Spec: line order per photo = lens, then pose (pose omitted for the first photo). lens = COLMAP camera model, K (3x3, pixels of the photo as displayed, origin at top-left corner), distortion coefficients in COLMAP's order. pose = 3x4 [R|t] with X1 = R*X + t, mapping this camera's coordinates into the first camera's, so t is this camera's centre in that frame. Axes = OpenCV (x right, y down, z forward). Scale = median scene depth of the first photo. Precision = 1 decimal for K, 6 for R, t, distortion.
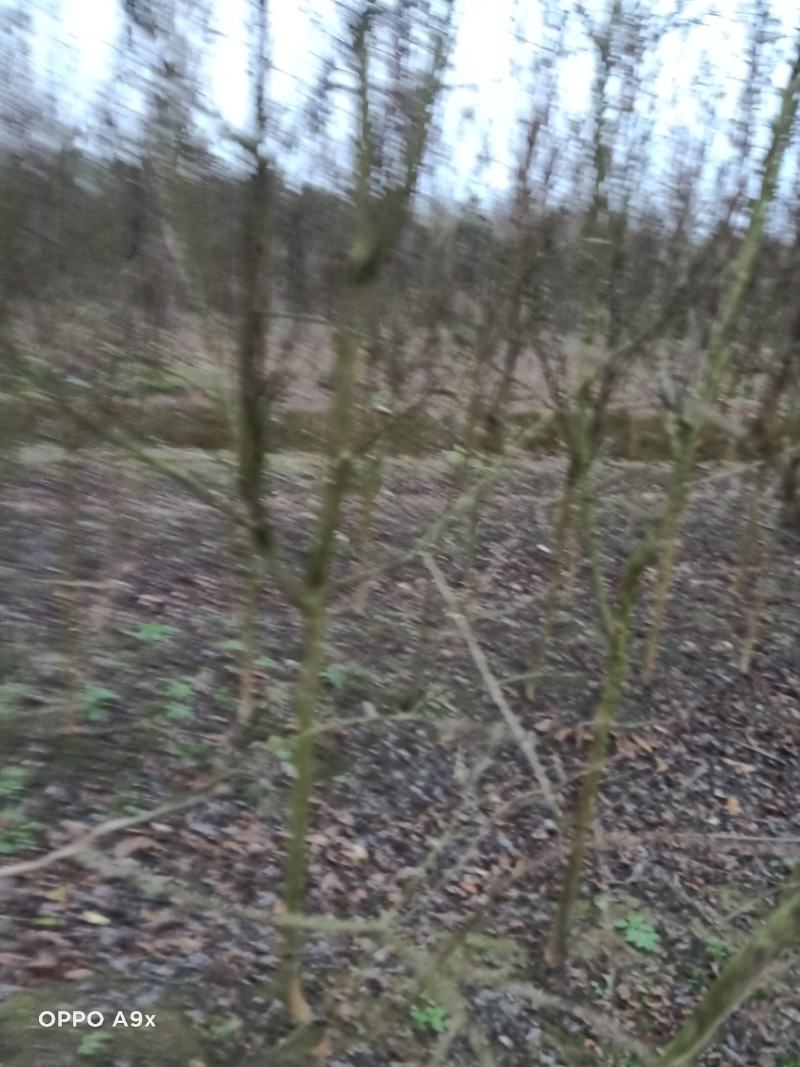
lens RADIAL K [[796.2, 0, 399.7], [0, 796.2, 526.2], [0, 0, 1]] dist [0.023020, -0.045348]
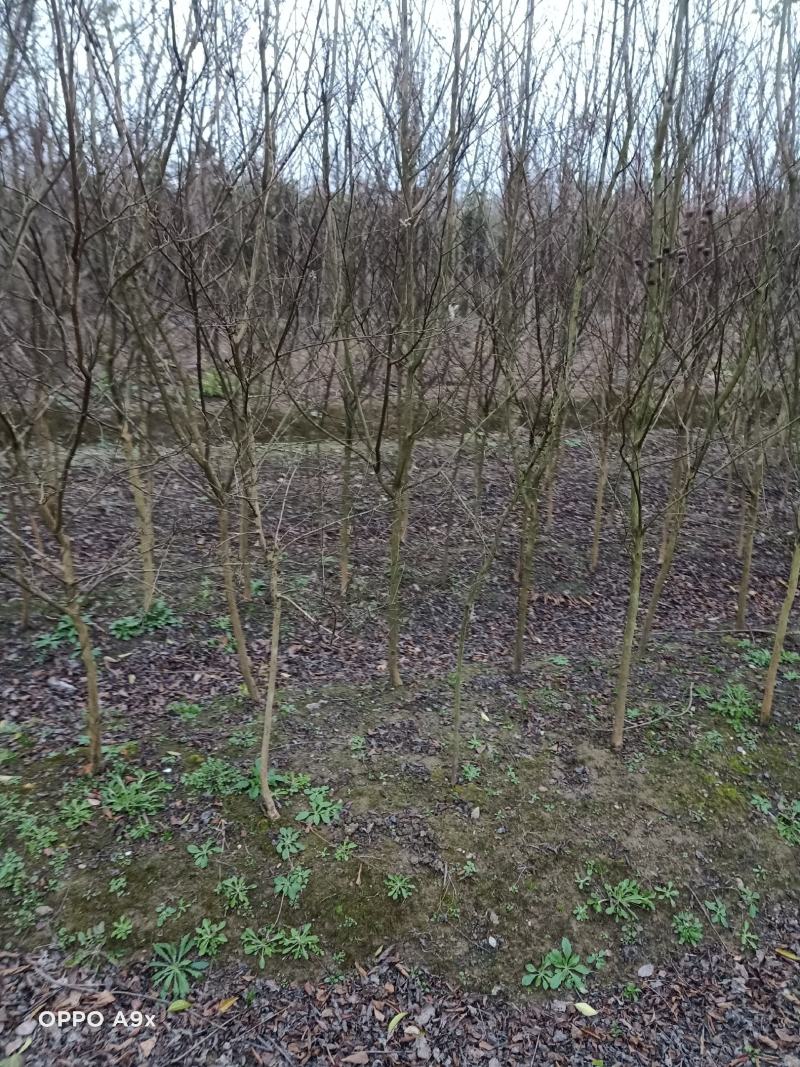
lens RADIAL K [[796.2, 0, 407.7], [0, 796.2, 530.9], [0, 0, 1]] dist [0.023020, -0.045348]
pose [[0.998104, -0.057647, -0.021578, -0.015505], [0.058100, 0.998090, 0.020986, 0.083769], [0.020327, -0.022200, 0.999547, -0.711540]]
